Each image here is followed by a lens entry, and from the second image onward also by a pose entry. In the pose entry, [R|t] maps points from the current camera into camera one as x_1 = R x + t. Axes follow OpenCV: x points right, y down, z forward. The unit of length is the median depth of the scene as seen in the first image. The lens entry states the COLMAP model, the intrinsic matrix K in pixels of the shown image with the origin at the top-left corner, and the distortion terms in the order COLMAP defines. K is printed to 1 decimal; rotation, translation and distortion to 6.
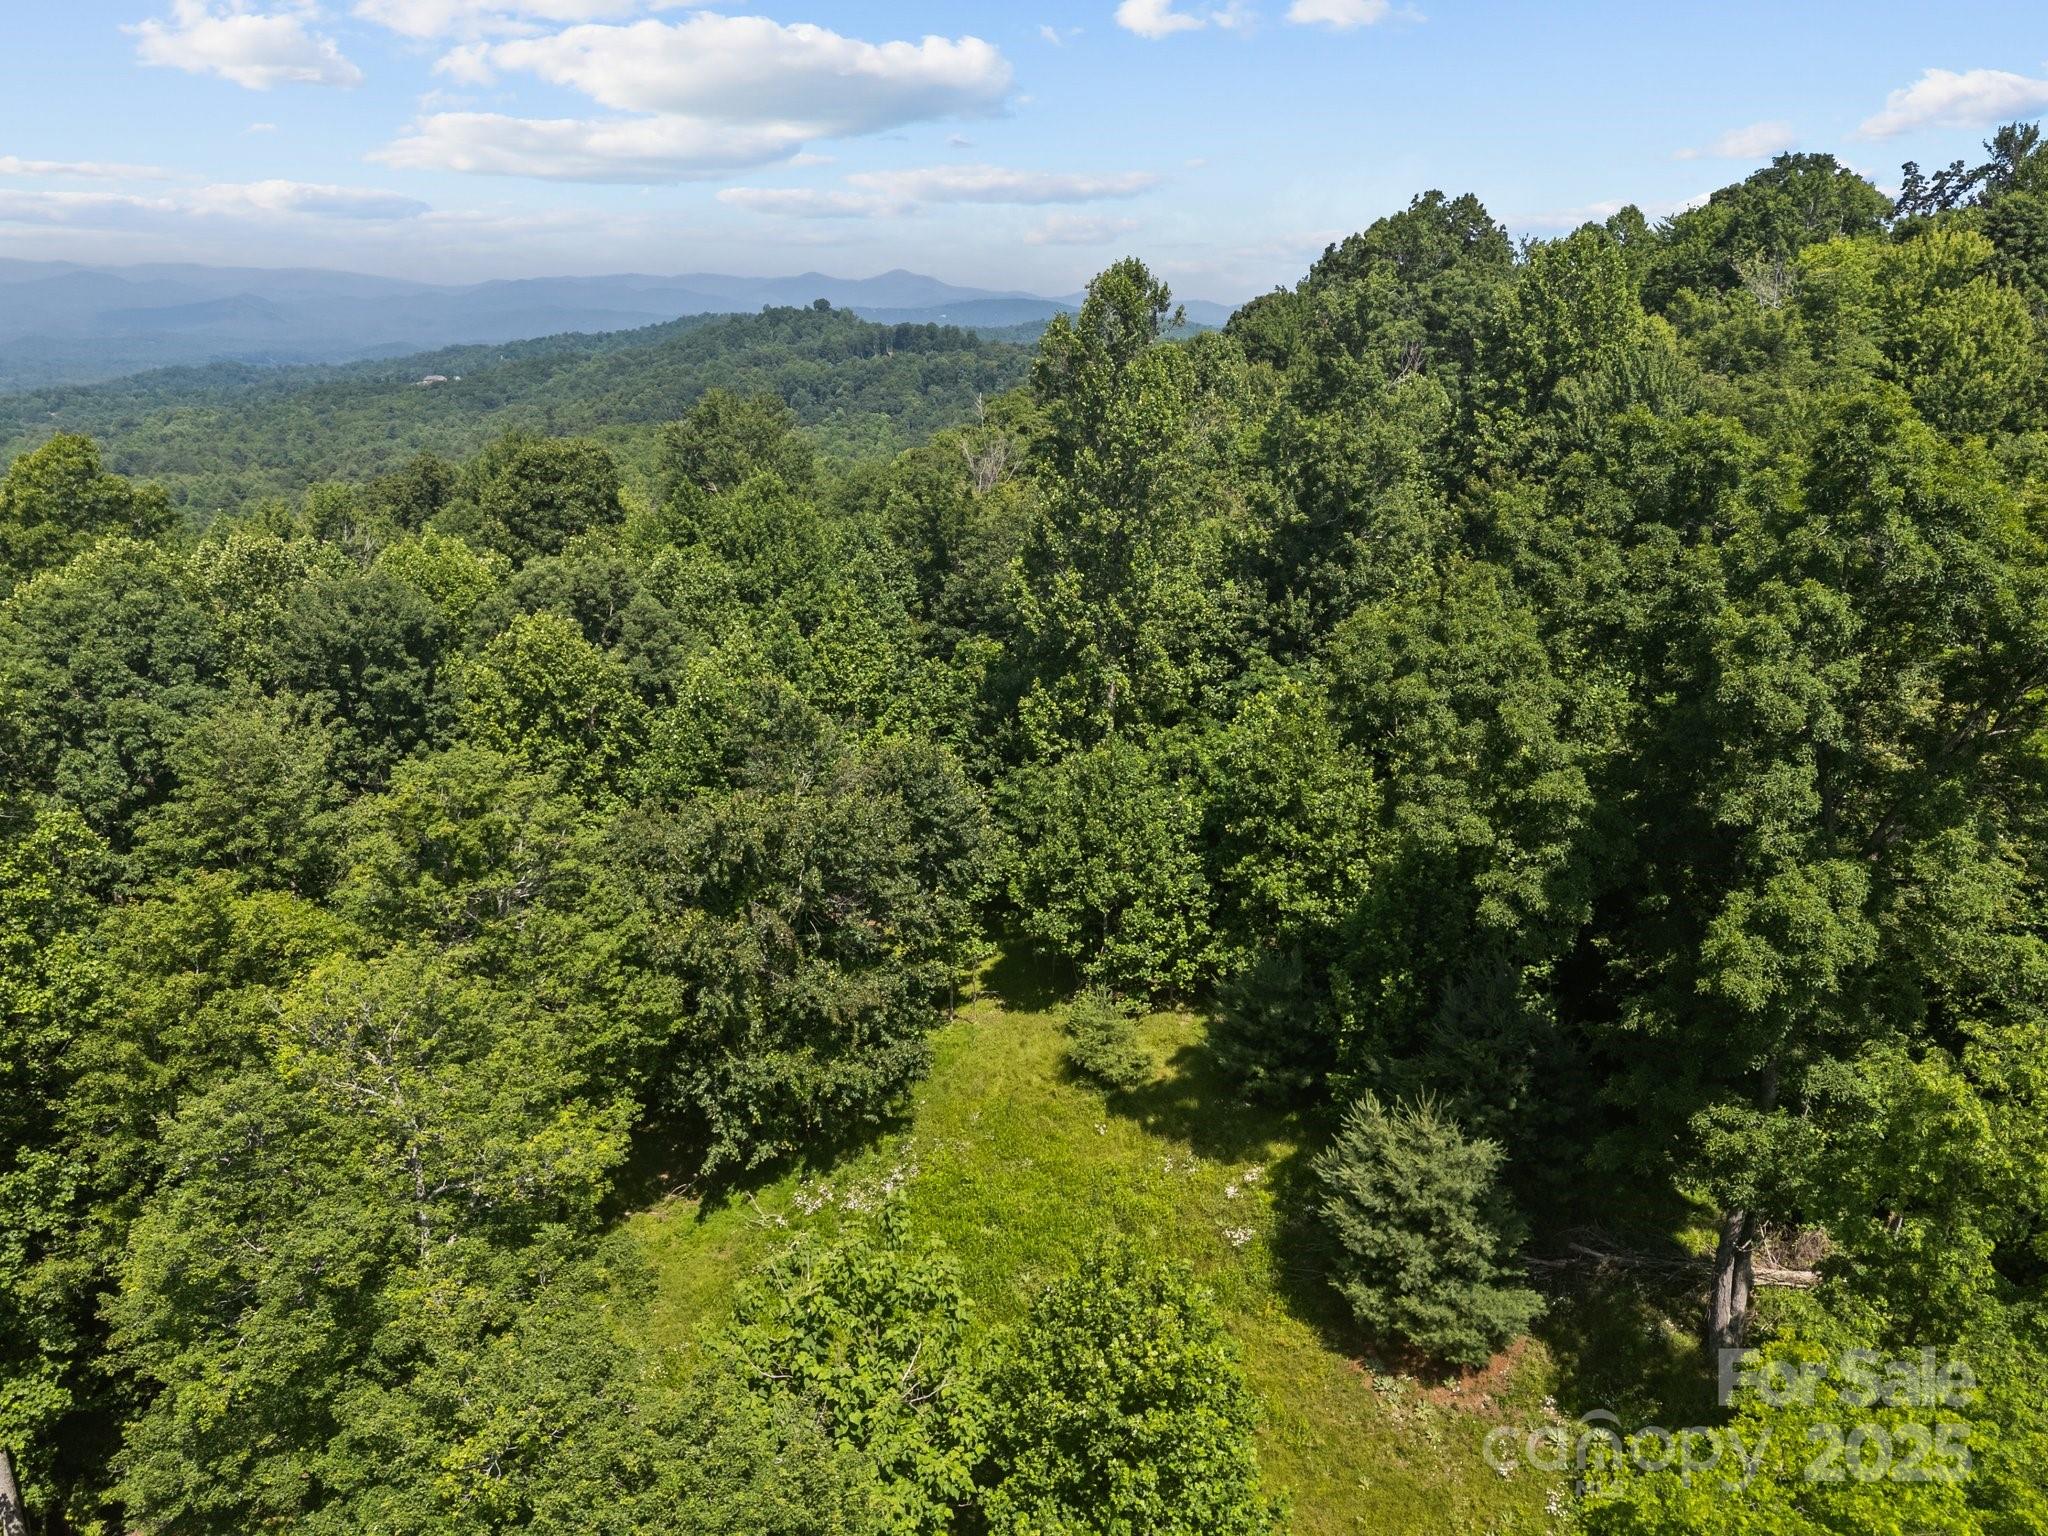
lens RADIAL K [[1511.3, 0, 1044.2], [0, 1511.3, 764.5], [0, 0, 1]] dist [0.091366, -0.088544]
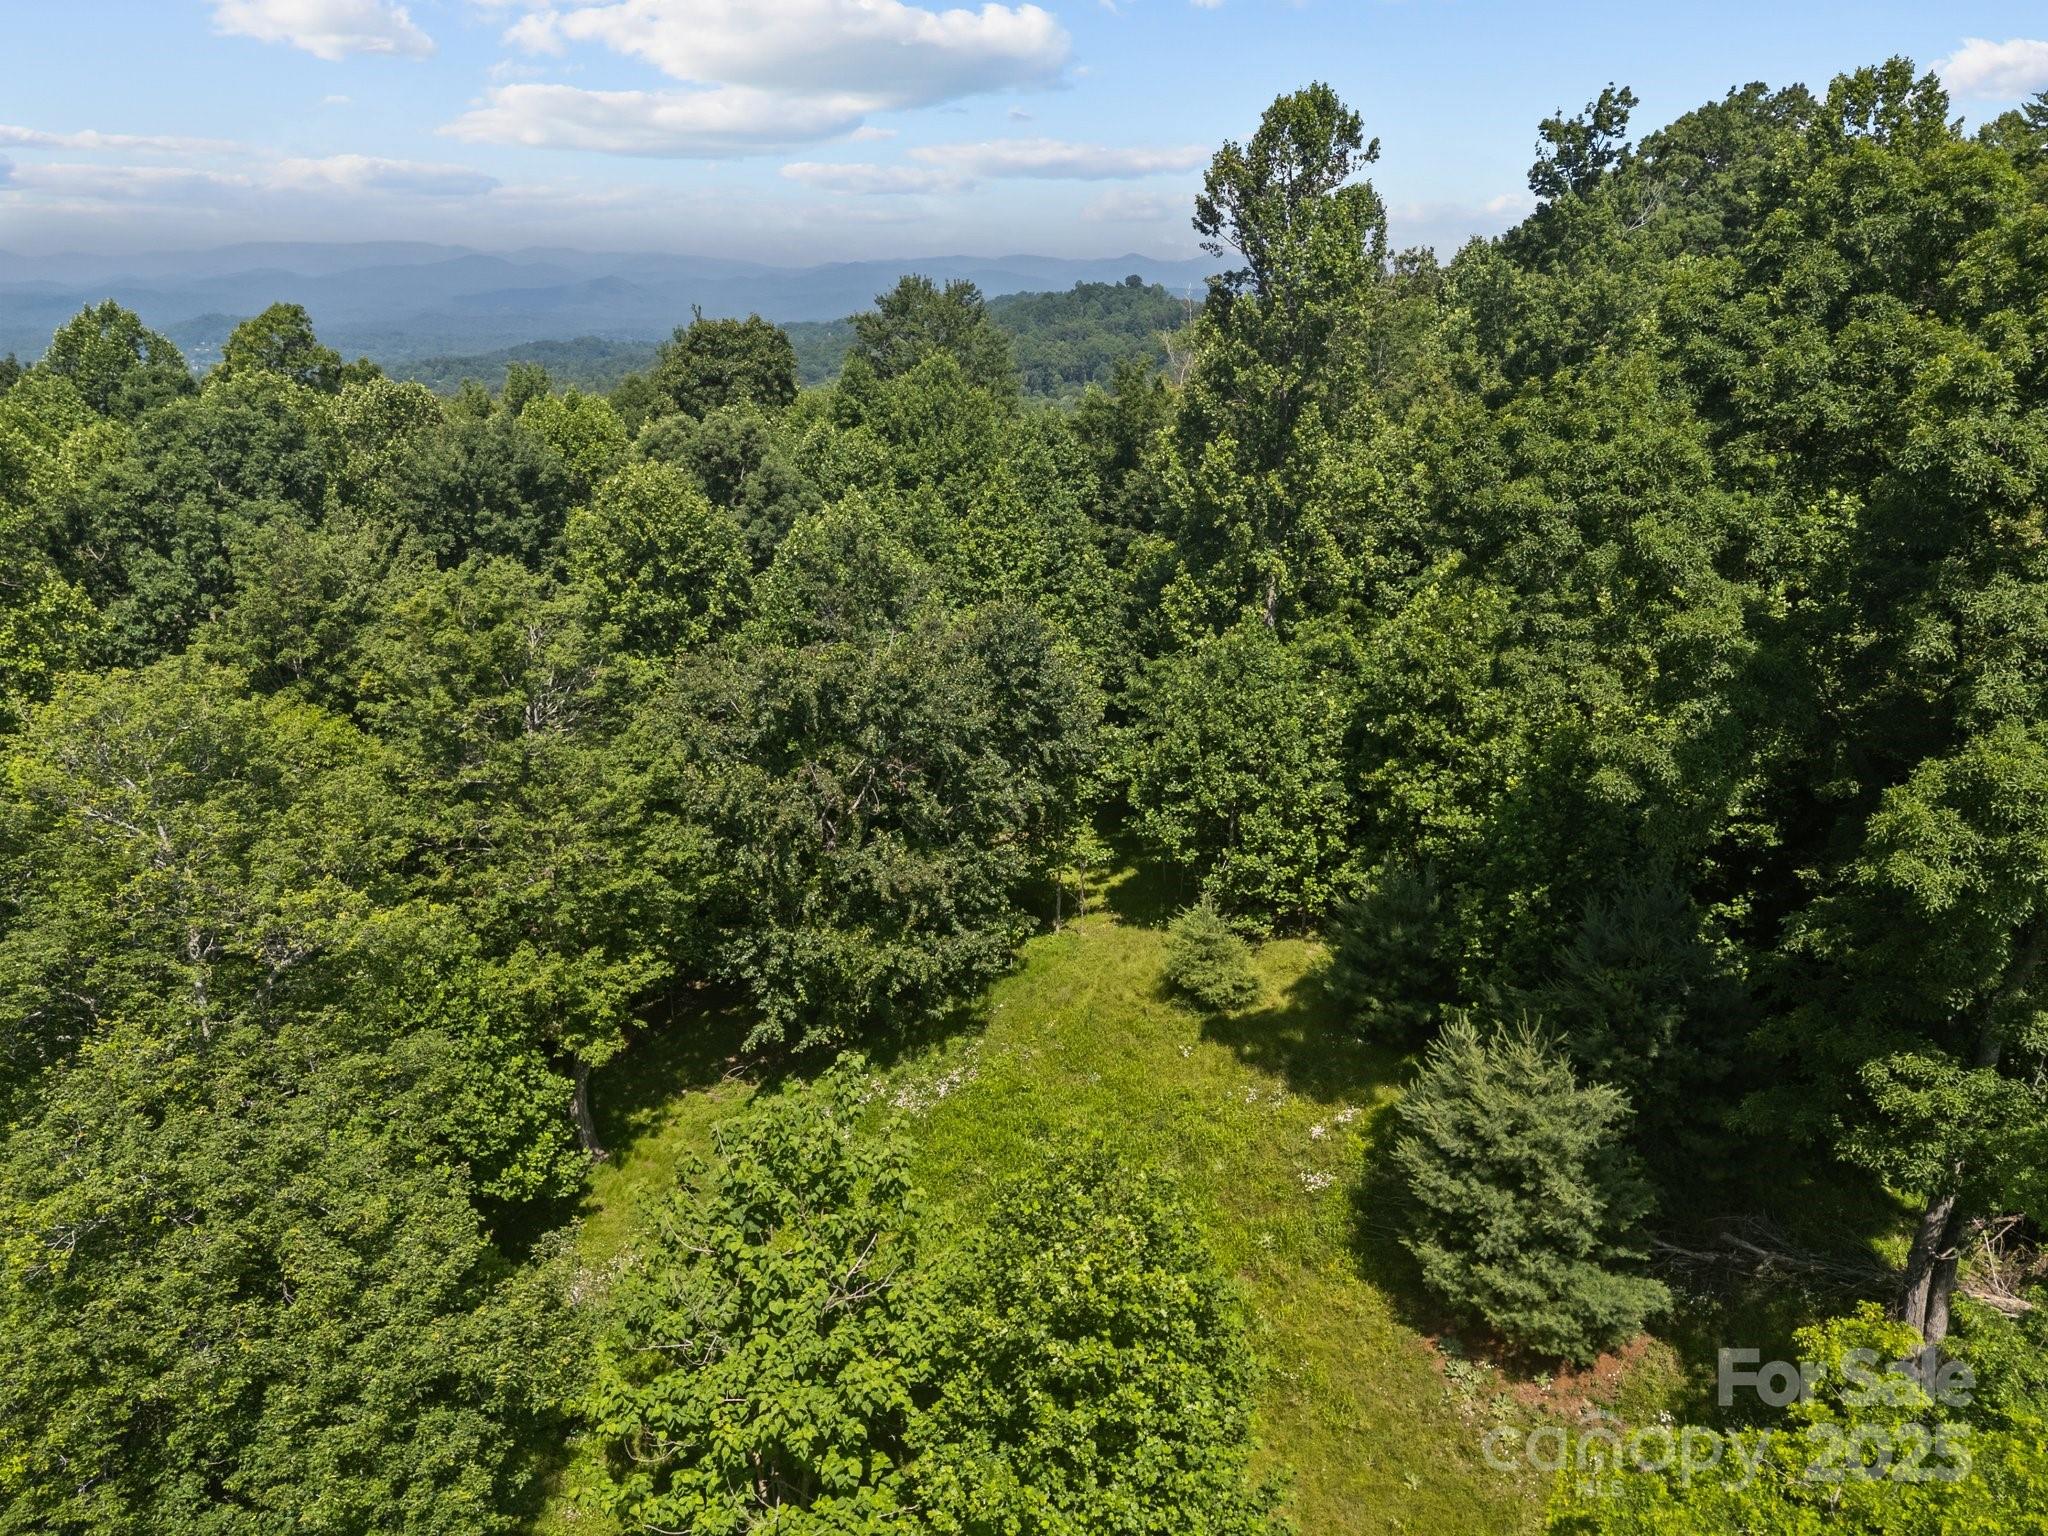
lens RADIAL K [[1511.3, 0, 1044.2], [0, 1511.3, 764.5], [0, 0, 1]] dist [0.091366, -0.088544]
pose [[0.979576, 0.063161, -0.190898, 0.121103], [-0.061603, 0.998001, 0.014090, 0.071251], [0.191407, -0.002042, 0.981509, 0.130986]]
